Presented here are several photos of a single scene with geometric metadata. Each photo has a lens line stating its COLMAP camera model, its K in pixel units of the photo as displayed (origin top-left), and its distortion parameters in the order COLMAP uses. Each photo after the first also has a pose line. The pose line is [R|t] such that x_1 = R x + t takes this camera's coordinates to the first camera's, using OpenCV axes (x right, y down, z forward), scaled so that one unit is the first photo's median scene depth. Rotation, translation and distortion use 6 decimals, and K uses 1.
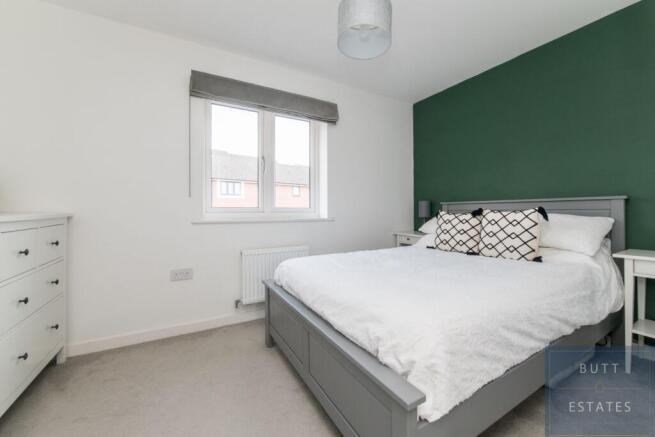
lens RADIAL K [[264.6, 0, 328.2], [0, 264.6, 208.4], [0, 0, 1]] dist [-0.010407, -0.000053]
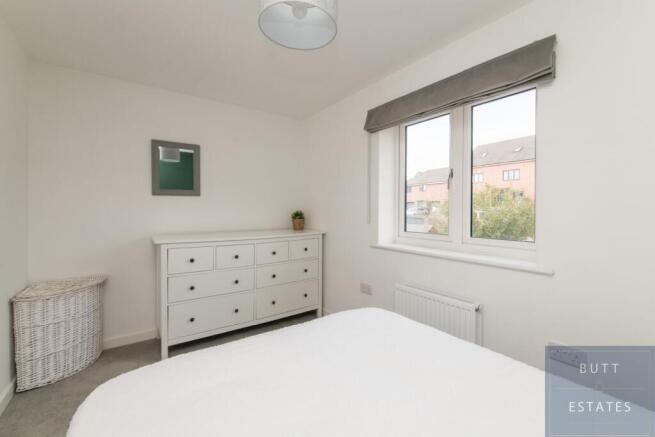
lens RADIAL K [[264.6, 0, 328.2], [0, 264.6, 208.4], [0, 0, 1]] dist [-0.010407, -0.000053]
pose [[0.119544, -0.004864, -0.992817, 0.497054], [0.000059, 0.999988, -0.004892, -0.086009], [0.992829, 0.000527, 0.119543, 0.589202]]
